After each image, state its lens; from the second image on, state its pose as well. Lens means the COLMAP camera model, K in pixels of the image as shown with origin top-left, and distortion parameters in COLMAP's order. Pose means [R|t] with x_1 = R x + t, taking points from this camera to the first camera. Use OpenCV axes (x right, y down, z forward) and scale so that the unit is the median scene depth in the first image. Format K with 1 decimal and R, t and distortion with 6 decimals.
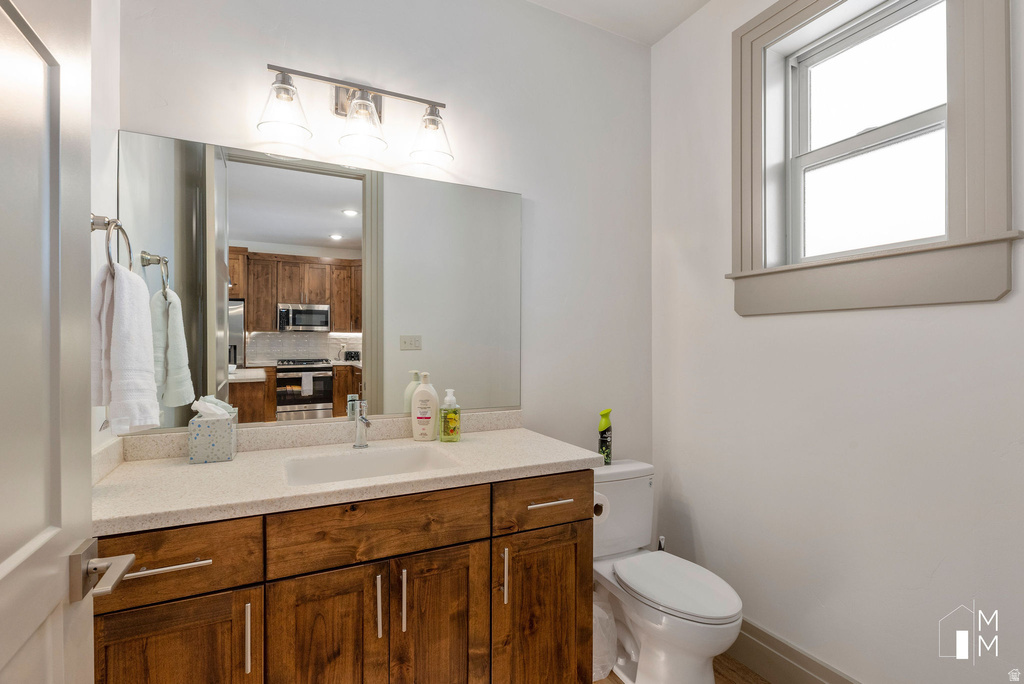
lens RADIAL K [[473.2, 0, 516.2], [0, 473.2, 341.0], [0, 0, 1]] dist [0.000641, 0.000085]
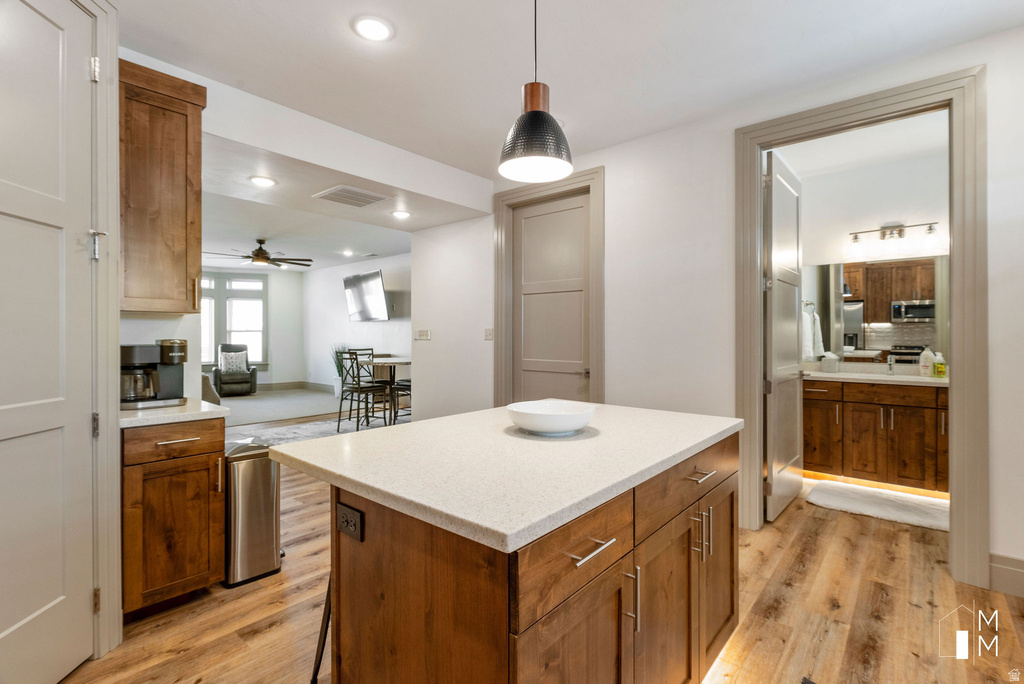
lens RADIAL K [[473.2, 0, 516.2], [0, 473.2, 341.0], [0, 0, 1]] dist [0.000641, 0.000085]
pose [[0.379469, 0.013786, -0.925102, 1.177097], [0.007651, 0.999808, 0.018038, -0.011061], [0.925173, -0.013922, 0.379290, -1.684583]]
